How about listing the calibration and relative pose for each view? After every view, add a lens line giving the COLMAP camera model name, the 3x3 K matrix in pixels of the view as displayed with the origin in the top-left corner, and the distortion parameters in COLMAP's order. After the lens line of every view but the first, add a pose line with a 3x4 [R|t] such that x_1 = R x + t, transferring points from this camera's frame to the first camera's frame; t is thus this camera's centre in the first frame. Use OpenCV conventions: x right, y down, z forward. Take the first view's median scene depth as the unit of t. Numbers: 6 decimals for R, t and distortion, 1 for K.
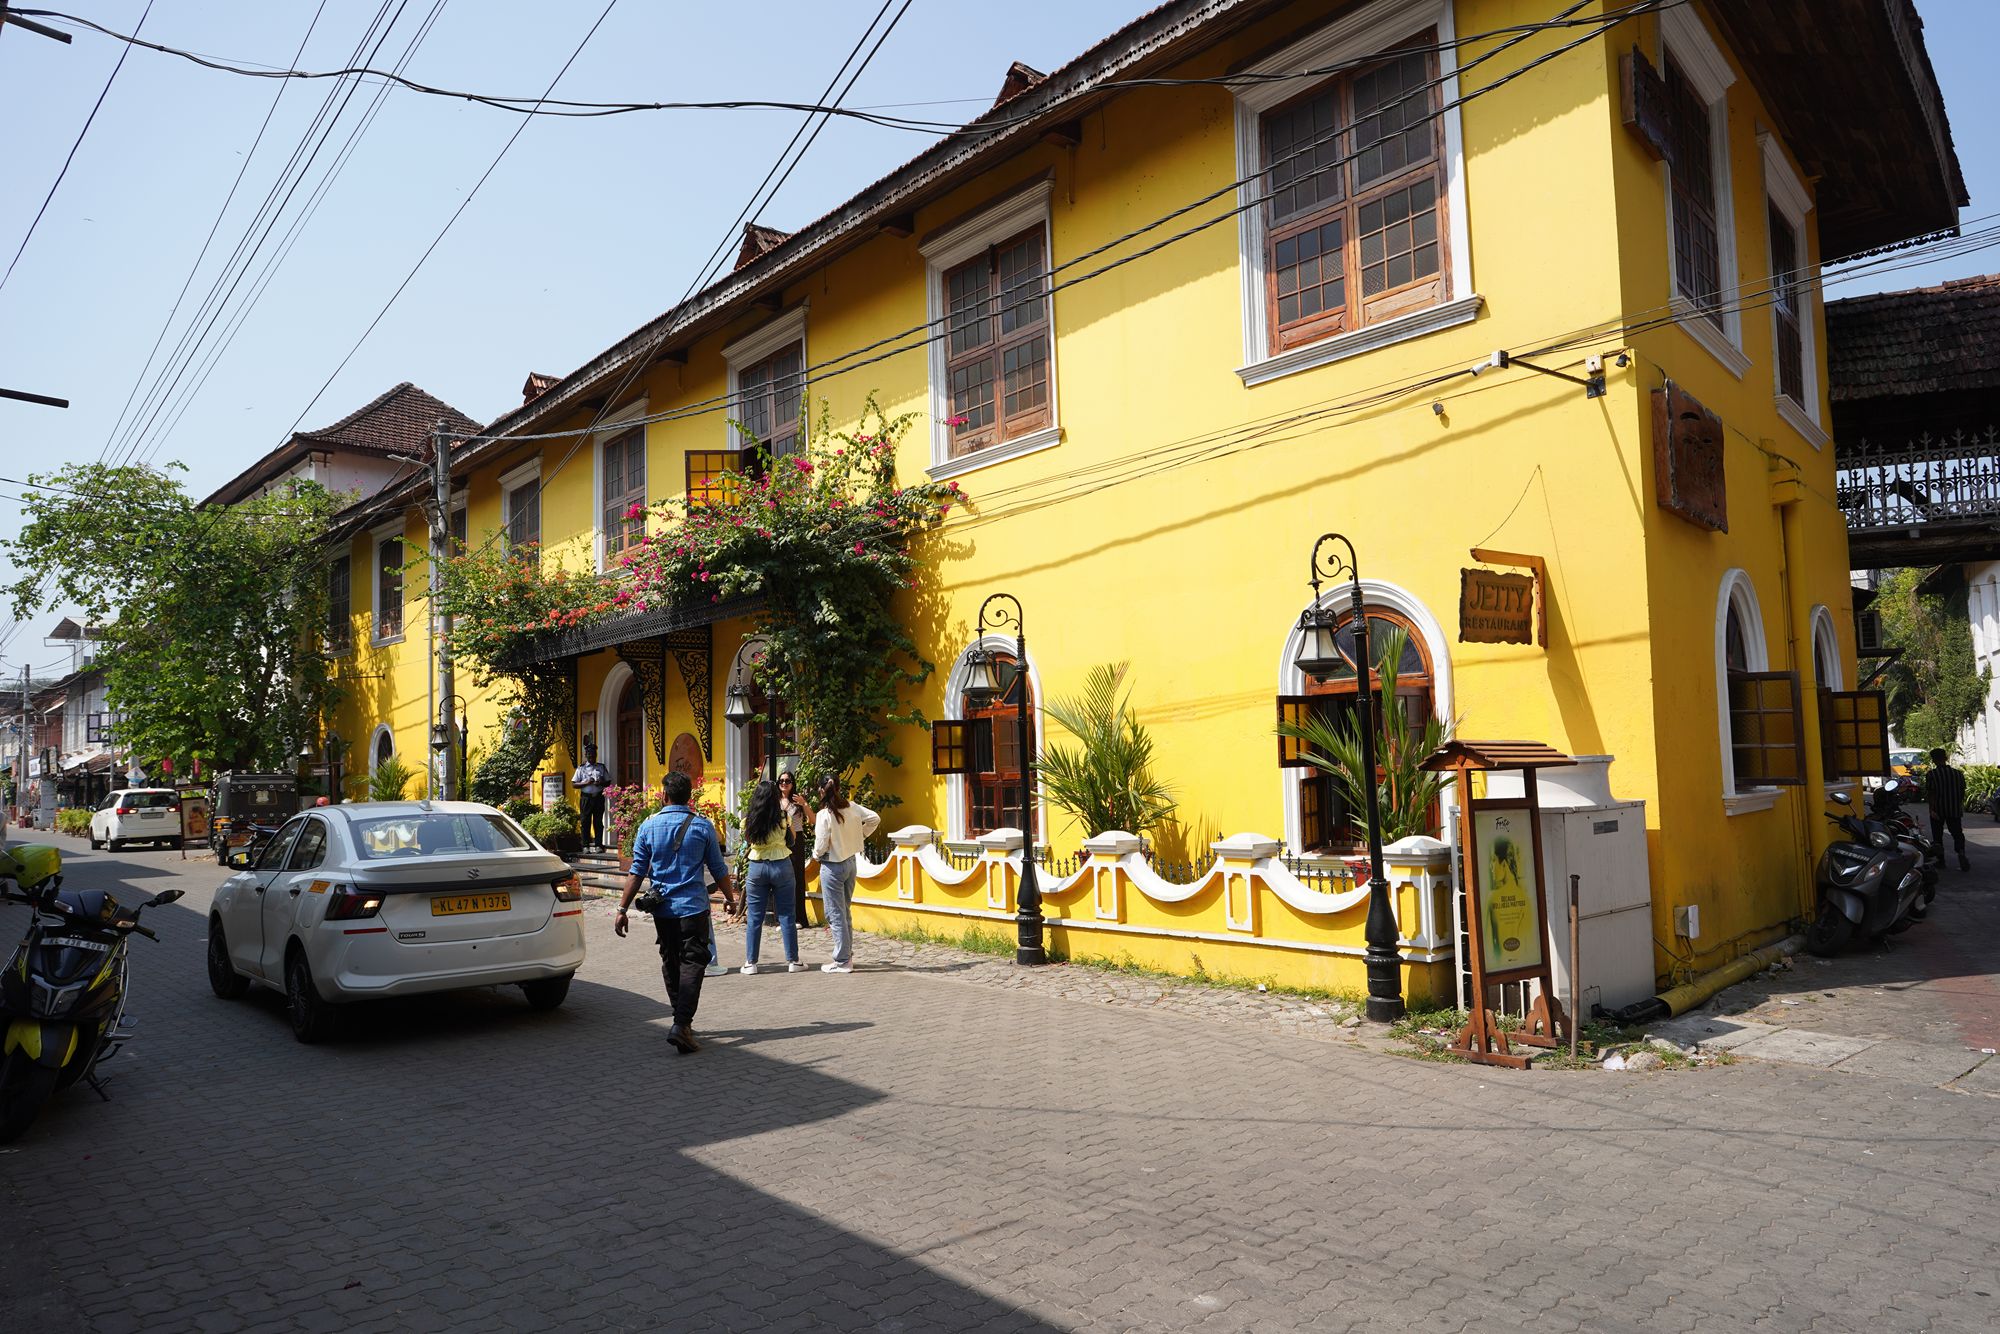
lens RADIAL K [[1313.7, 0, 1000.0], [0, 1313.7, 667.0], [0, 0, 1]] dist [-0.016893, 0.003176]
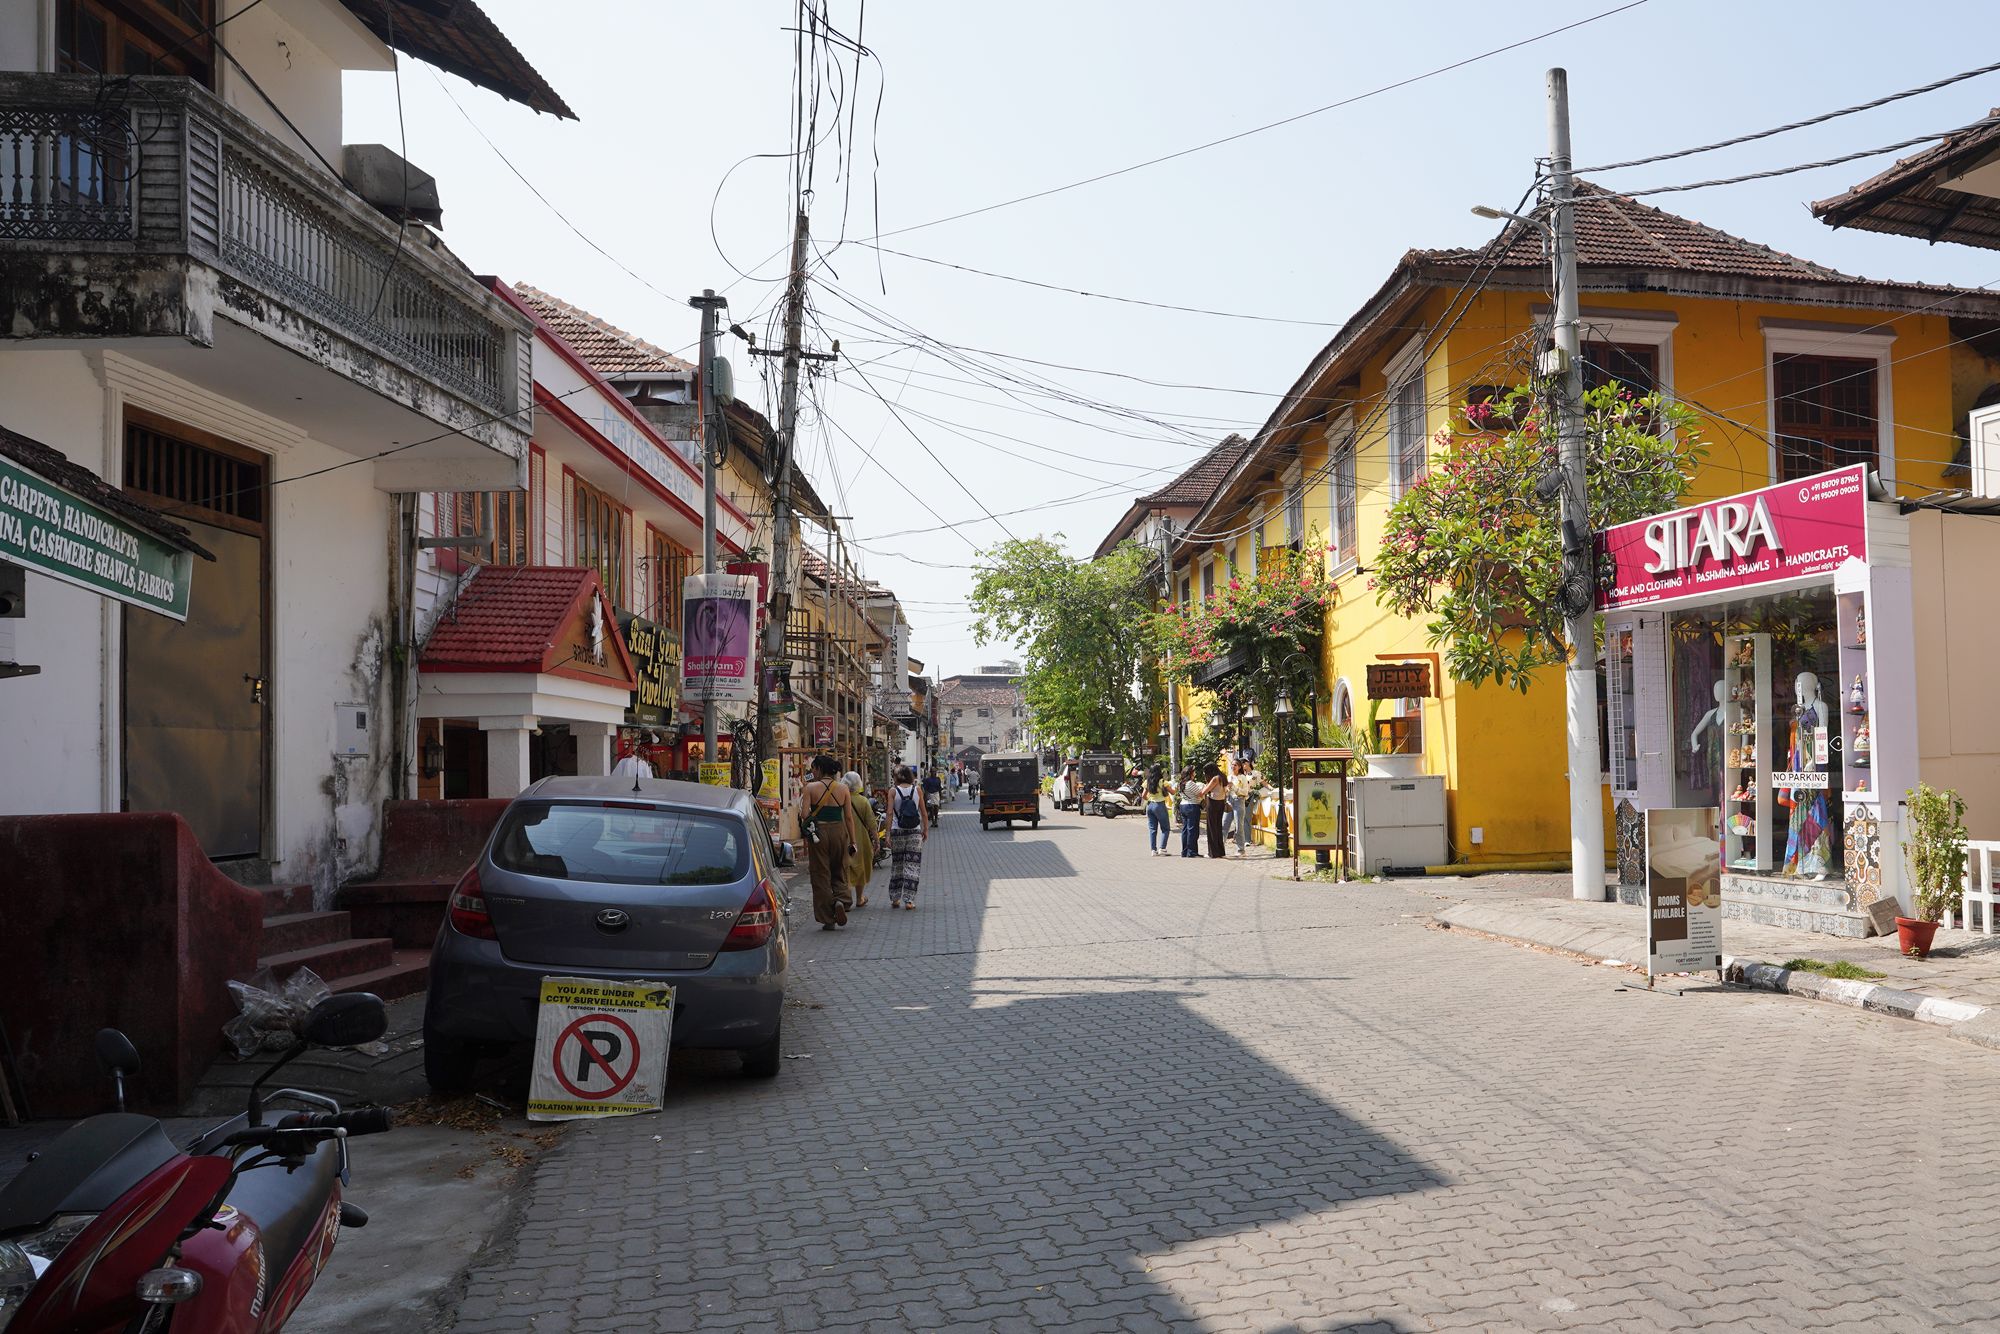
lens RADIAL K [[1313.7, 0, 1000.0], [0, 1313.7, 667.0], [0, 0, 1]] dist [-0.016893, 0.003176]
pose [[0.786665, -0.031818, -0.616560, 0.350321], [0.041735, 0.999127, 0.001688, -0.029592], [0.615968, -0.027060, 0.787306, -0.301777]]
